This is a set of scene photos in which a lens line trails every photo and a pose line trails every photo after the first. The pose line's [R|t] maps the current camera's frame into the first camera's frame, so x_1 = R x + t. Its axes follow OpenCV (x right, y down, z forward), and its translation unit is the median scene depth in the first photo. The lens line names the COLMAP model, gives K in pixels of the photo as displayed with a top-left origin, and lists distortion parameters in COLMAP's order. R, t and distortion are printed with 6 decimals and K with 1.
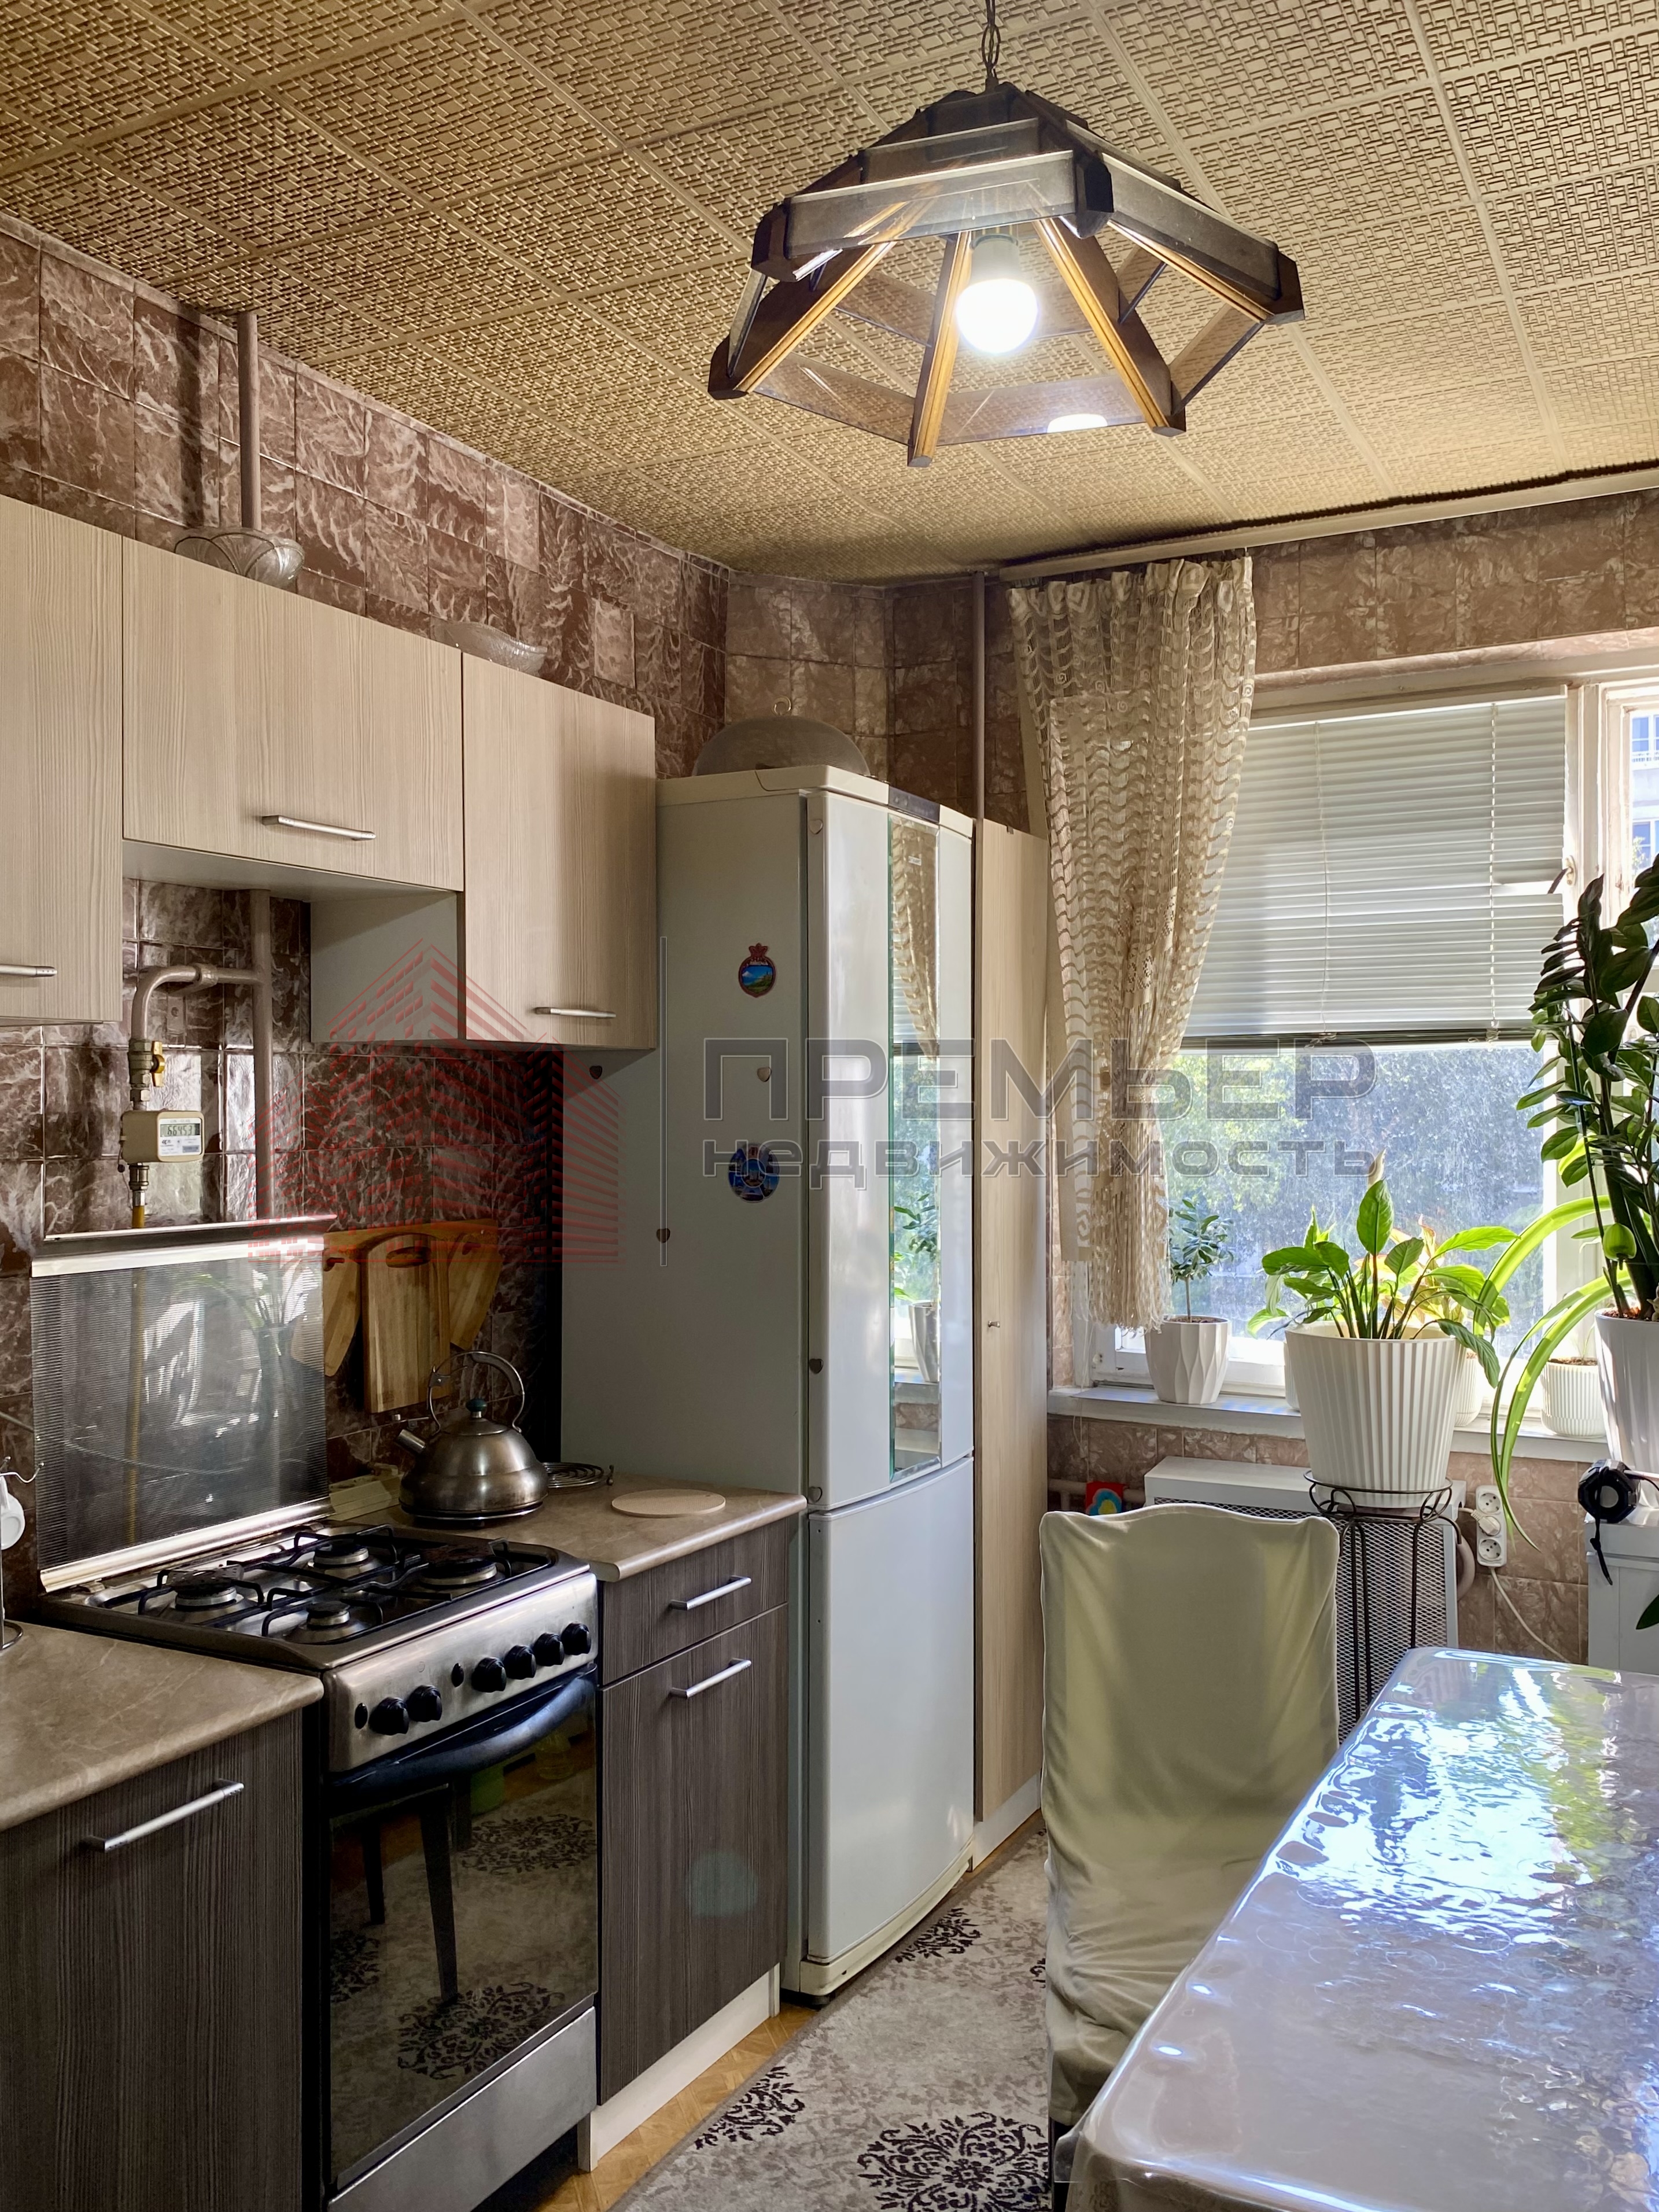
lens RADIAL K [[1825.0, 0, 829.5], [0, 1825.0, 1106.0], [0, 0, 1]] dist [0.102661, -0.096885]
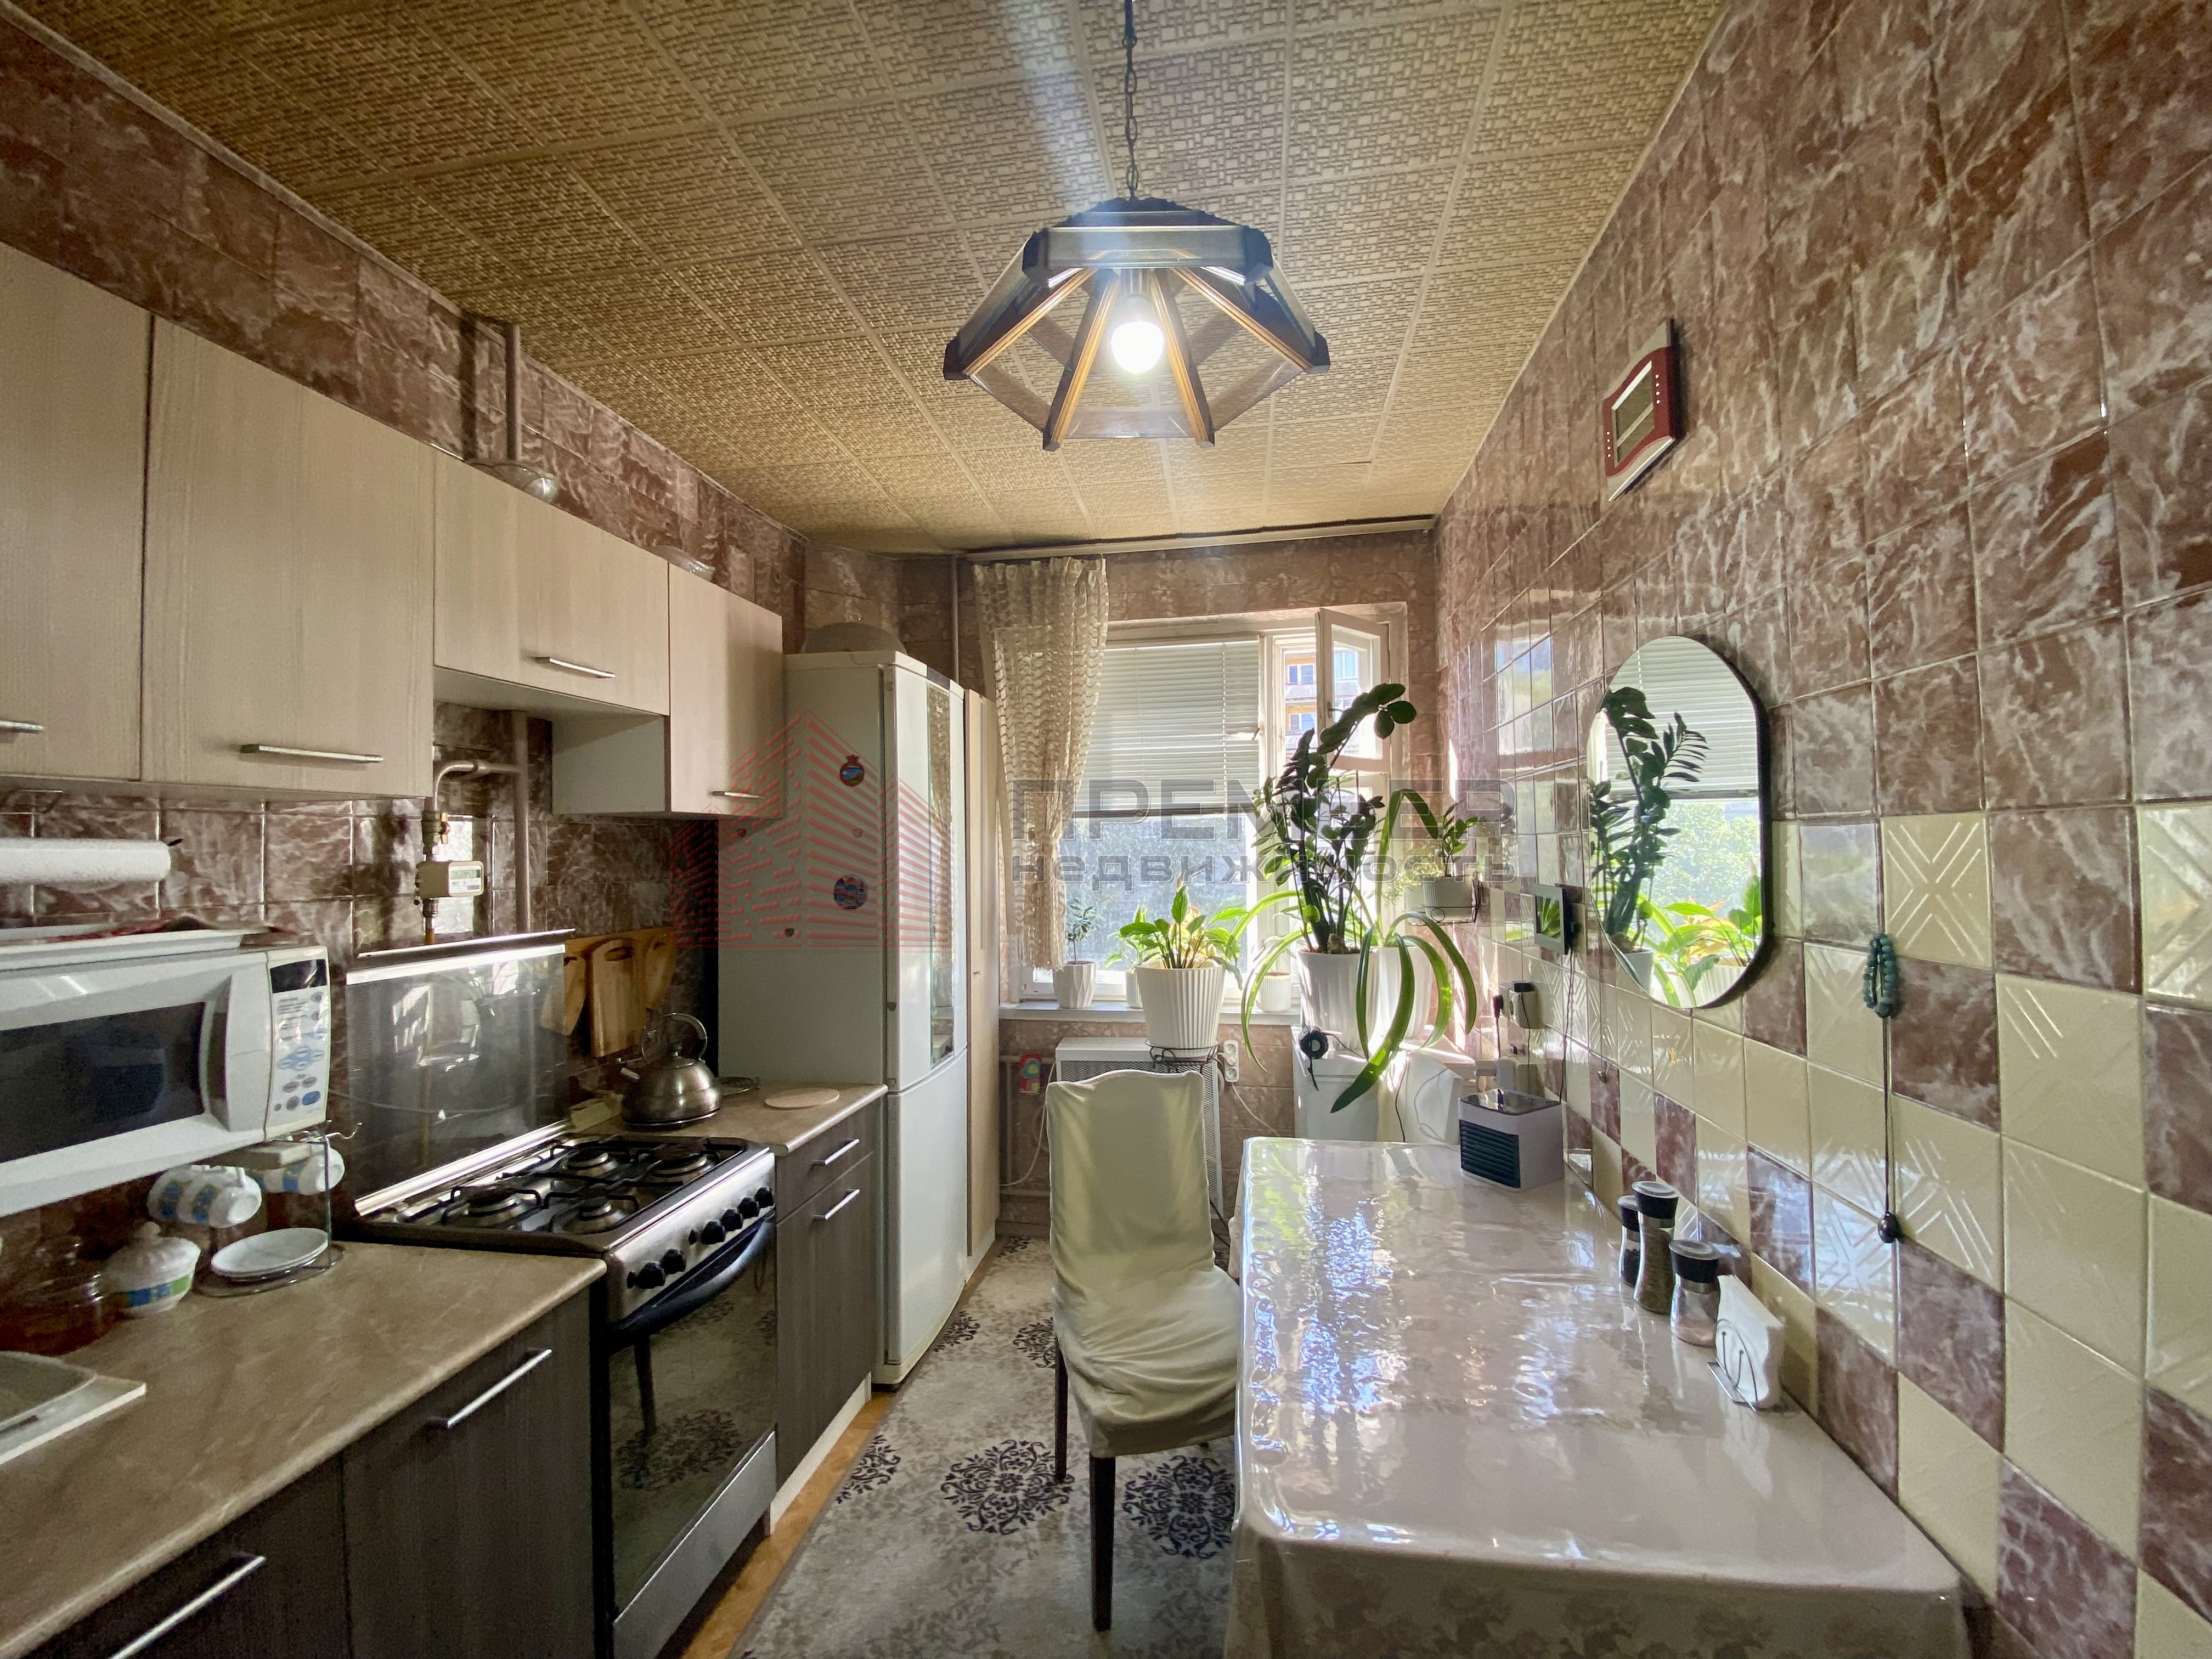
lens RADIAL K [[927.4, 0, 1106.0], [0, 927.4, 829.5], [0, 0, 1]] dist [0.065751, -0.042762]
pose [[0.949902, -0.006056, 0.312490, -0.097896], [0.012729, 0.999732, -0.019319, -0.001105], [-0.312290, 0.022329, 0.949724, 0.133864]]
